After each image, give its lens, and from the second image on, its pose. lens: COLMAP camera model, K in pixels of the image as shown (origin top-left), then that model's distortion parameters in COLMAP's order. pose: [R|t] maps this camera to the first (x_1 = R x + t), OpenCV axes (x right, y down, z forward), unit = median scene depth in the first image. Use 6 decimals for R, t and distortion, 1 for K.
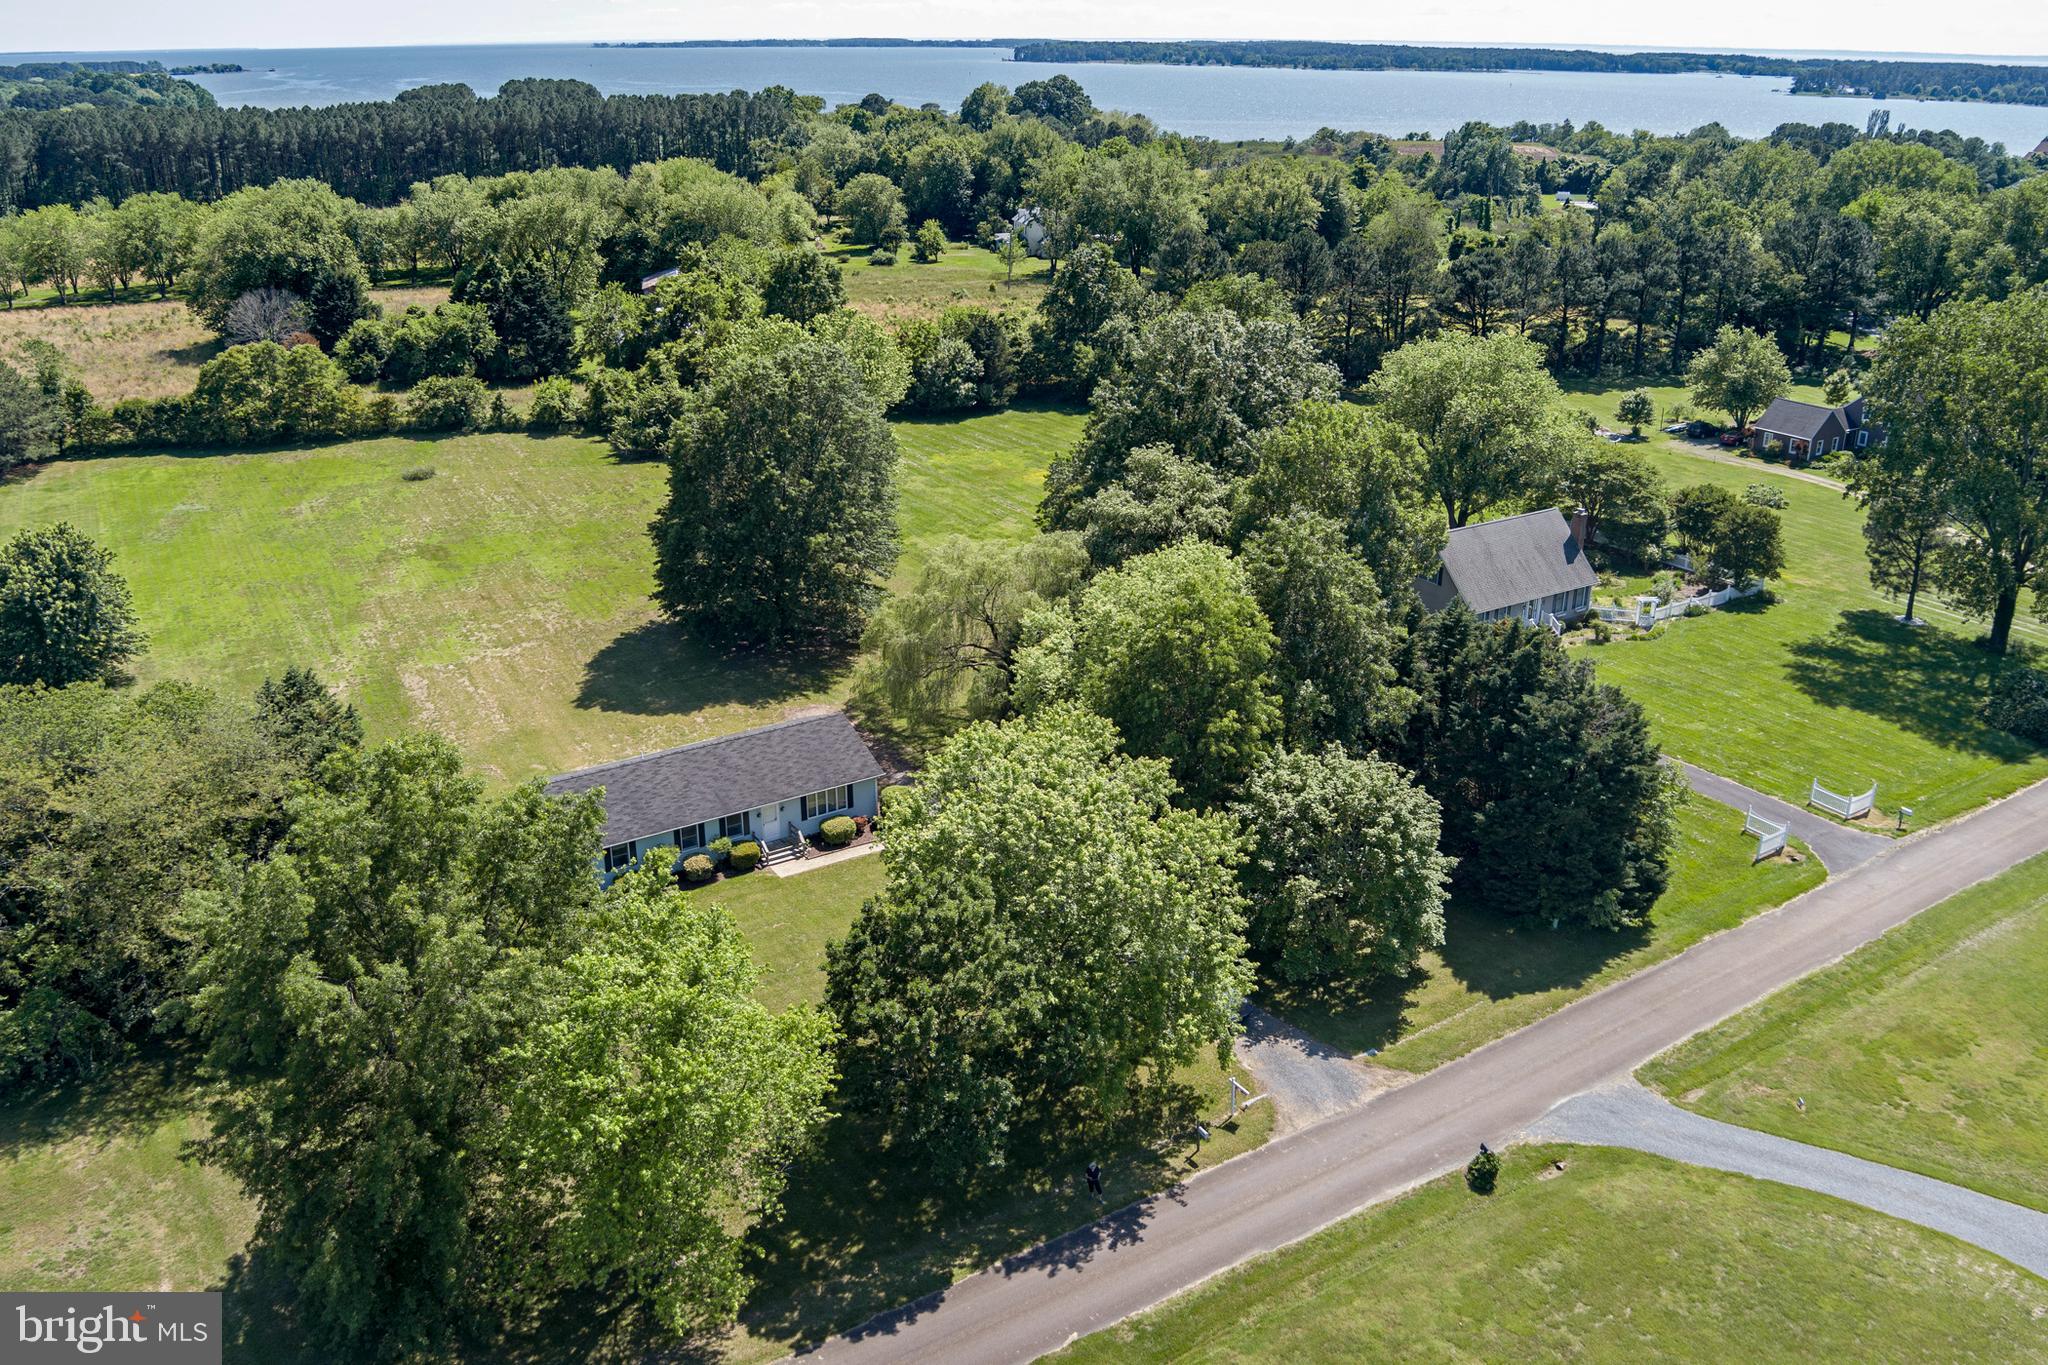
lens RADIAL K [[1652.9, 0, 1016.9], [0, 1652.9, 671.4], [0, 0, 1]] dist [-0.090194, 0.034075]
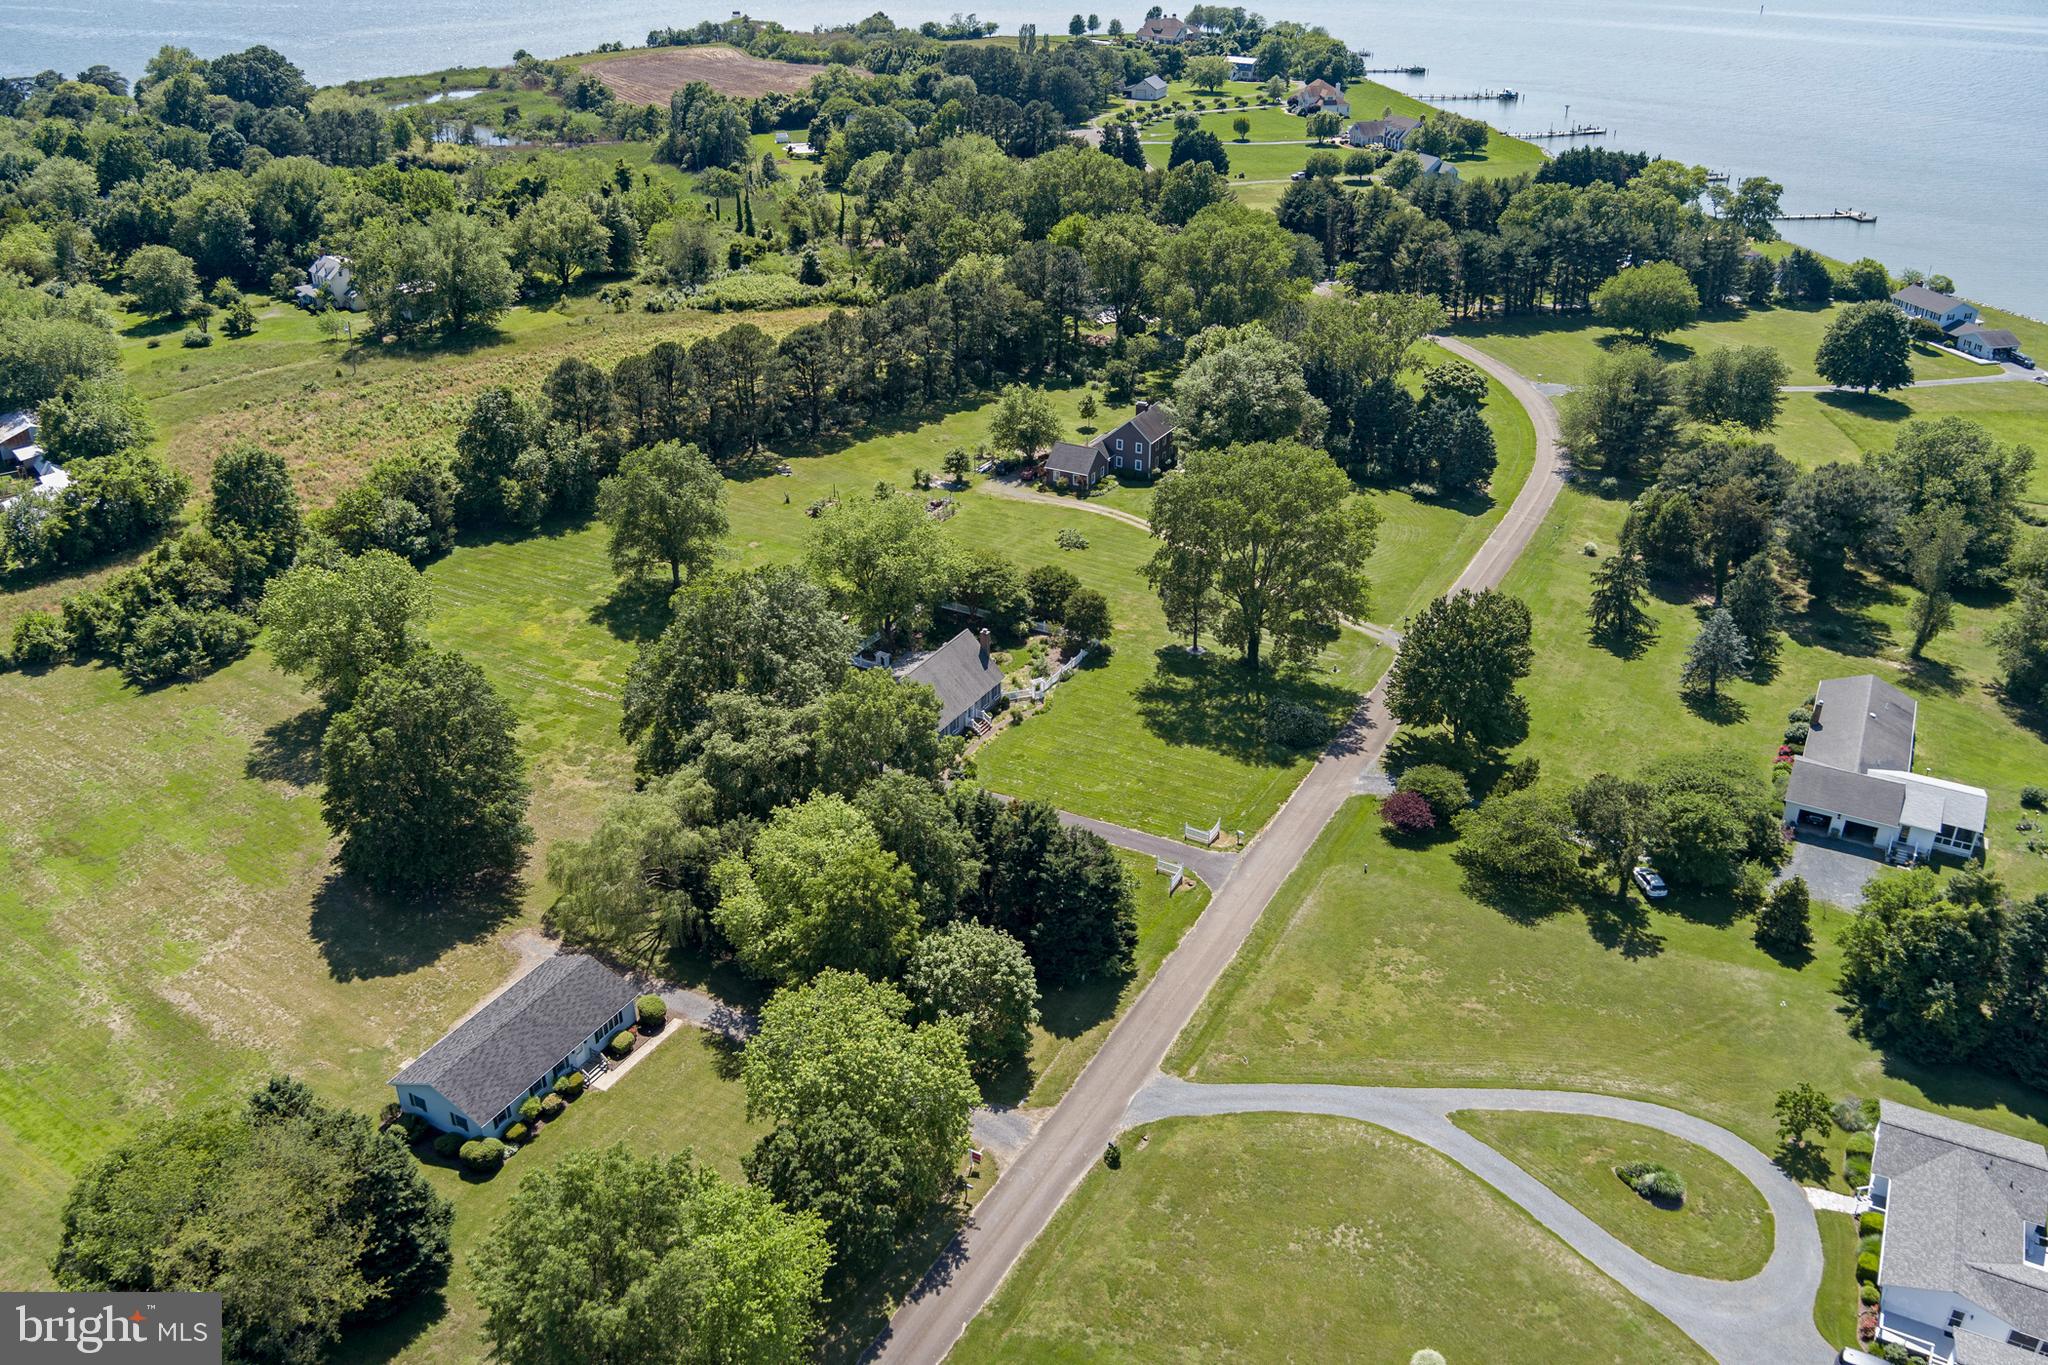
lens RADIAL K [[1652.9, 0, 1016.9], [0, 1652.9, 671.4], [0, 0, 1]] dist [-0.090194, 0.034075]
pose [[0.882095, -0.219140, 0.416996, -0.243847], [0.174462, 0.974235, 0.142931, -0.269832], [-0.437575, -0.053329, 0.897599, -0.312922]]
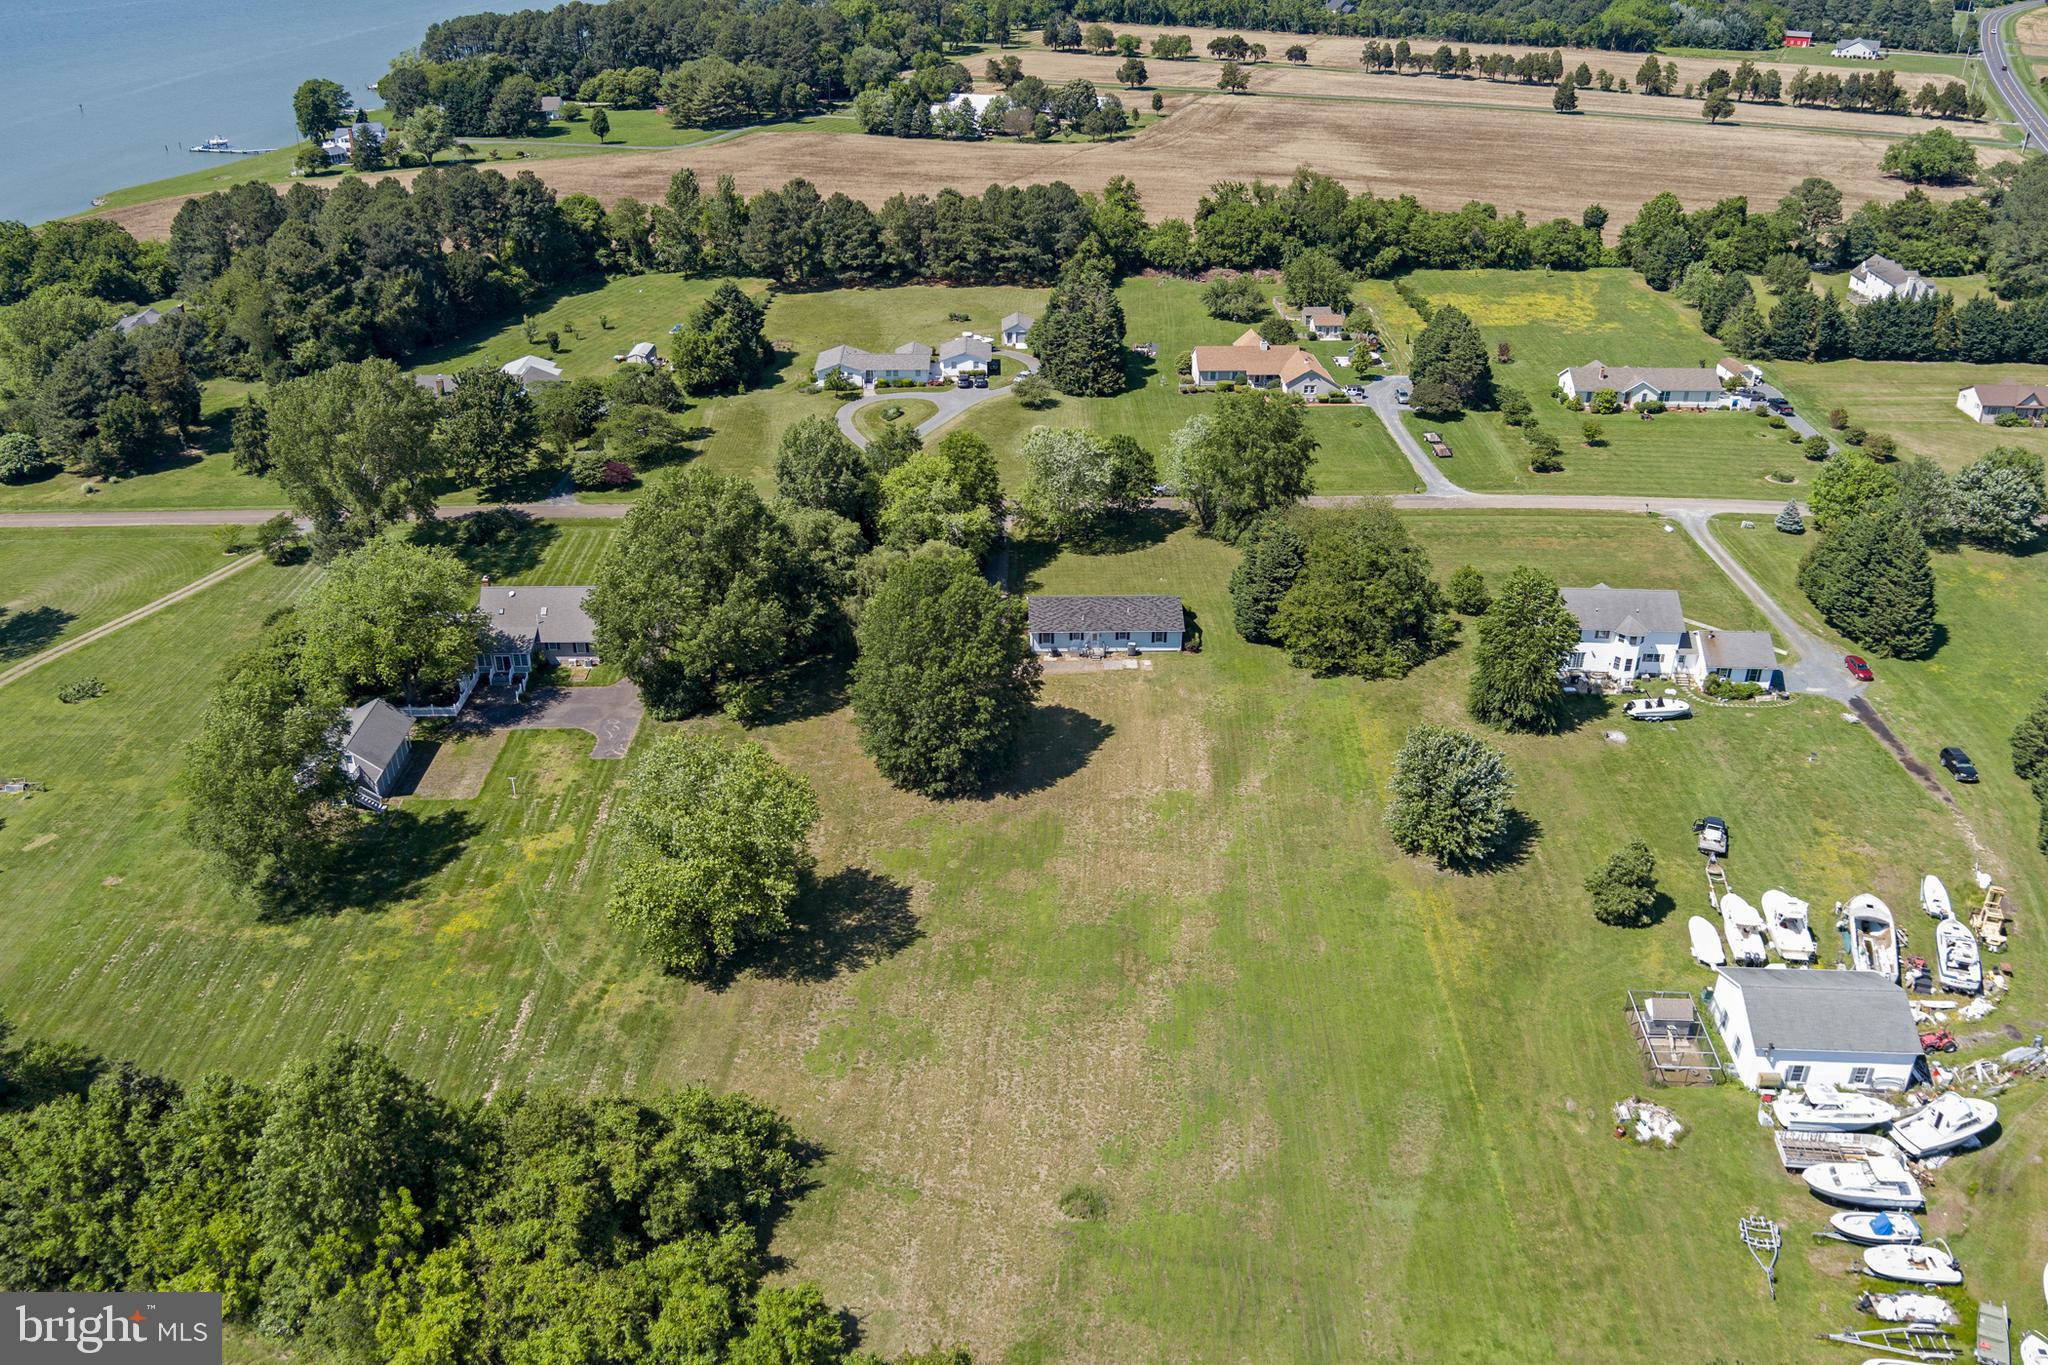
lens RADIAL K [[1652.9, 0, 1016.9], [0, 1652.9, 671.4], [0, 0, 1]] dist [-0.090194, 0.034075]
pose [[-0.844578, -0.248460, 0.474294, -0.828354], [0.194104, 0.683483, 0.703686, -1.030938], [-0.499010, 0.686380, -0.529028, 1.649833]]
